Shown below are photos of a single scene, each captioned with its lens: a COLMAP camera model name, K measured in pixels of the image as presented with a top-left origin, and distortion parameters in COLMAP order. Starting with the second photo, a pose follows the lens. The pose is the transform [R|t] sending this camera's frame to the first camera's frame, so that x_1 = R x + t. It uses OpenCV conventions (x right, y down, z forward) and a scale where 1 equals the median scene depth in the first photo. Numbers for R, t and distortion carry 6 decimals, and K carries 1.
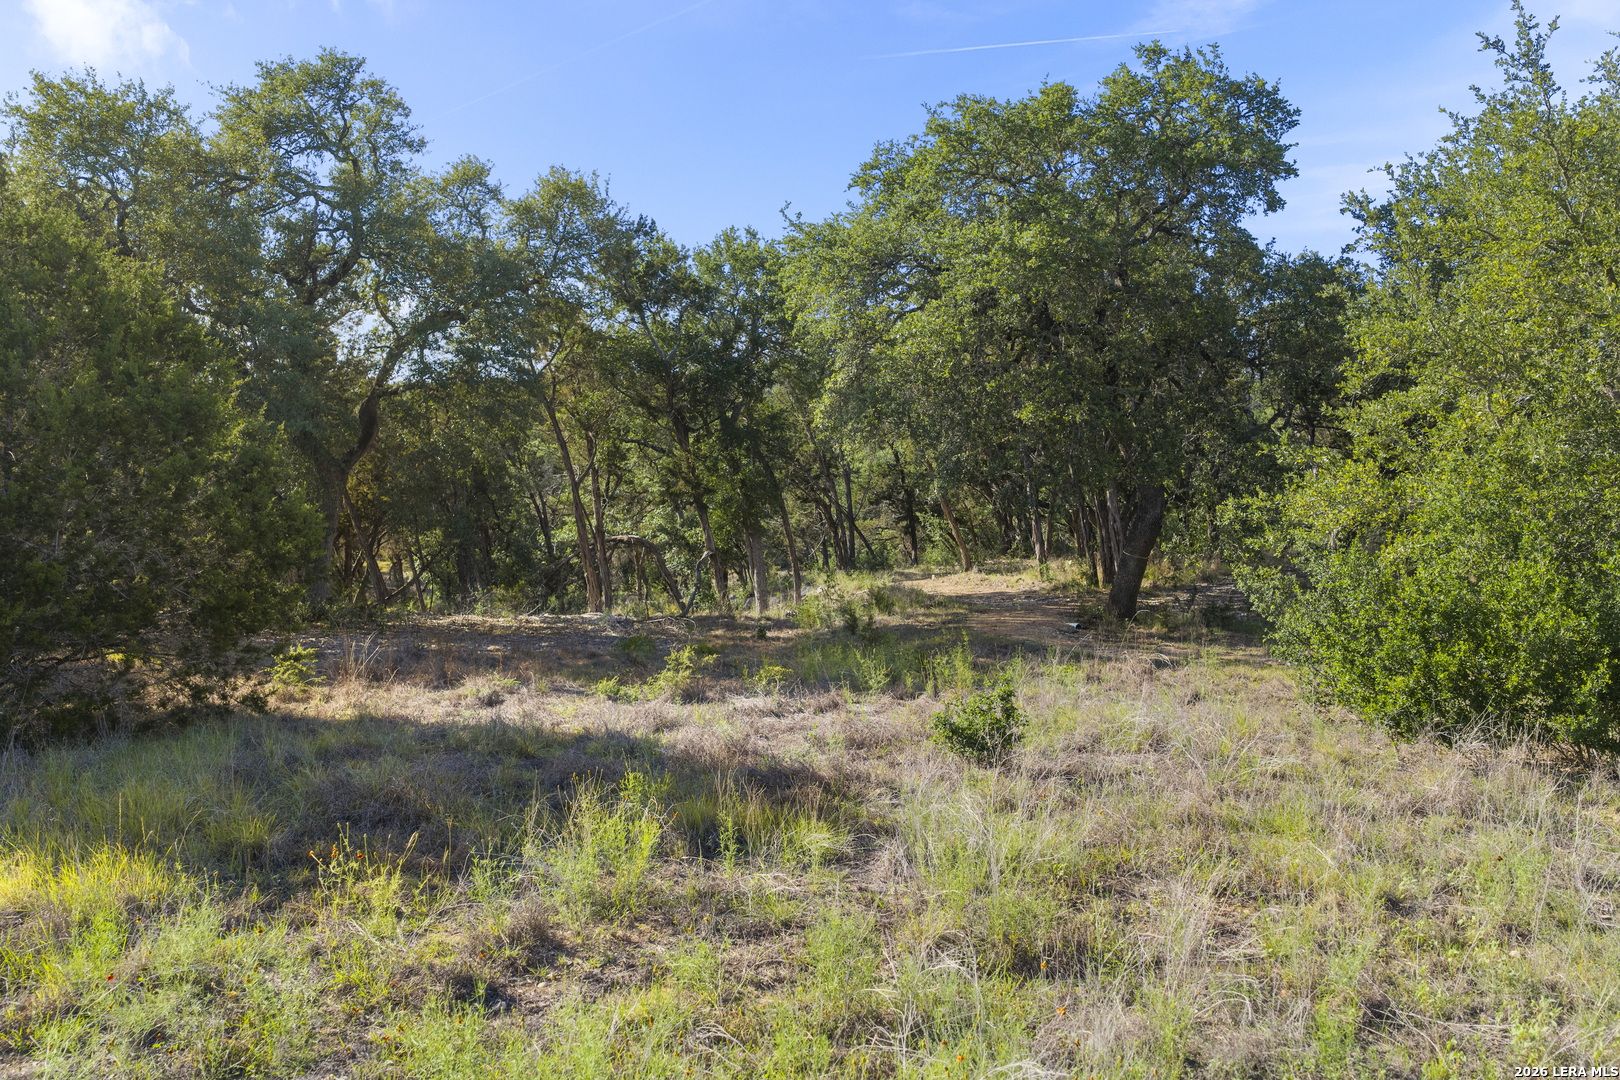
lens RADIAL K [[1347.0, 0, 816.8], [0, 1347.0, 533.2], [0, 0, 1]] dist [0.010530, -0.019670]
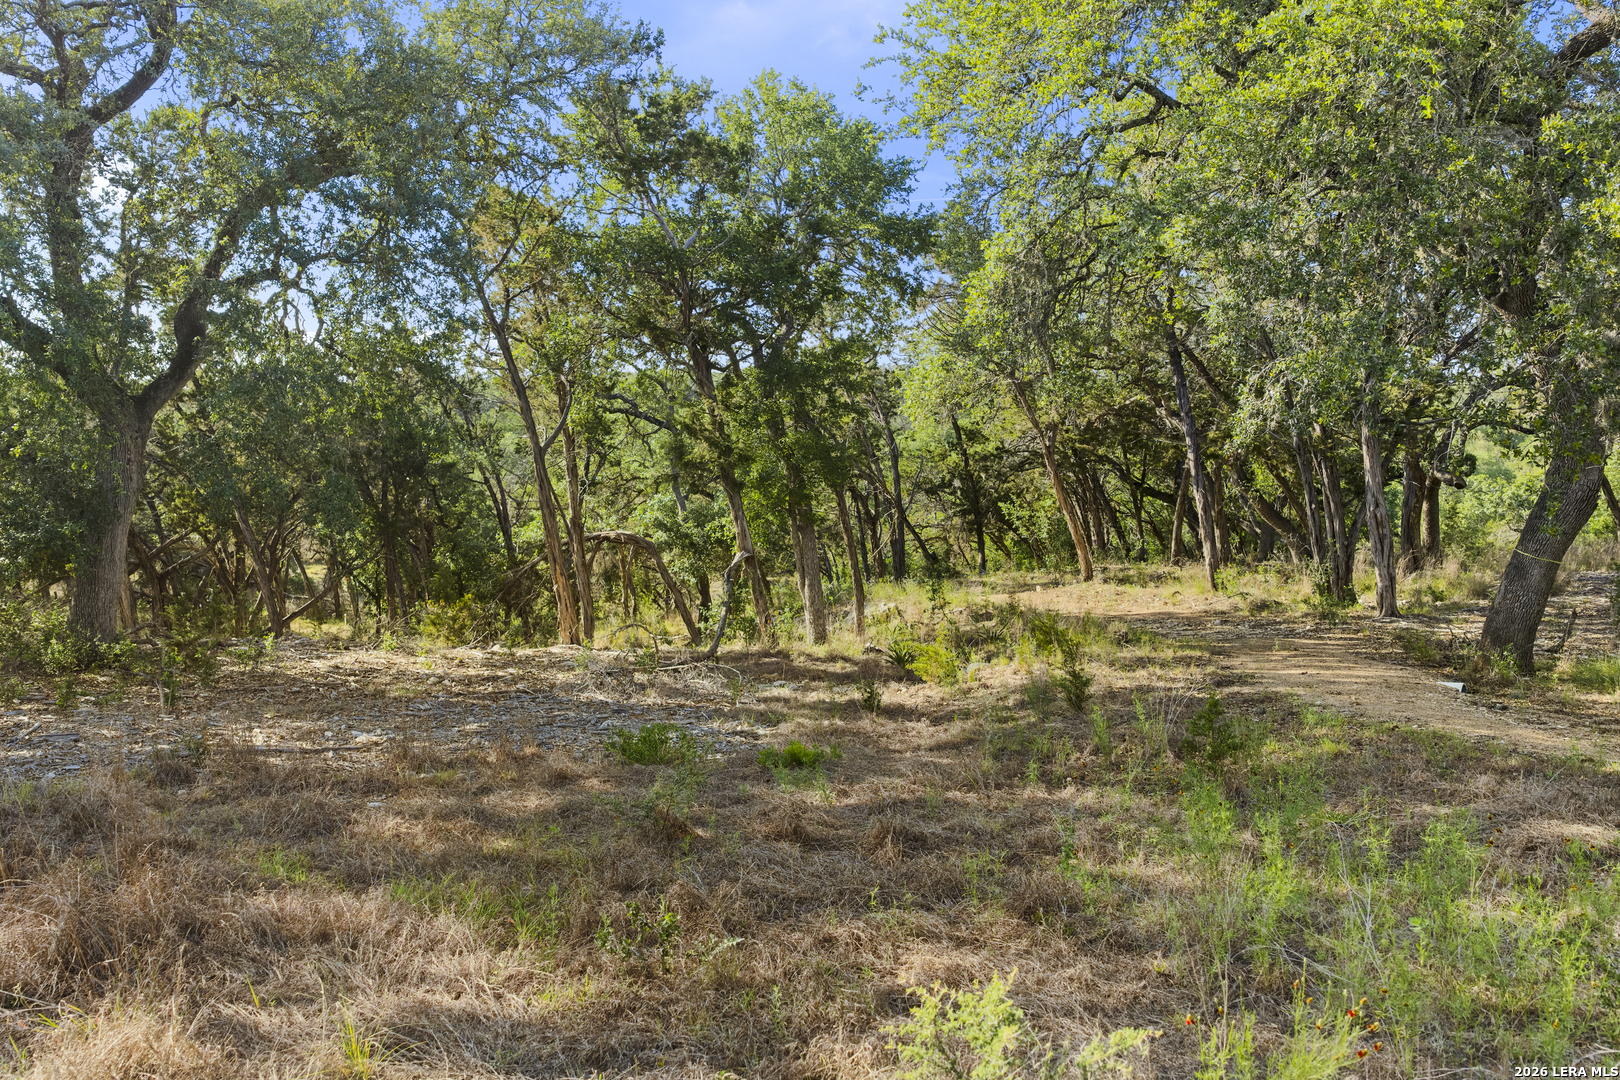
lens RADIAL K [[1337.0, 0, 811.5], [0, 1337.0, 534.8], [0, 0, 1]] dist [0.026679, -0.061168]
pose [[0.999901, -0.000742, 0.014041, -0.044506], [0.000774, 0.999997, -0.002292, 0.005229], [-0.014039, 0.002302, 0.999899, 0.276645]]
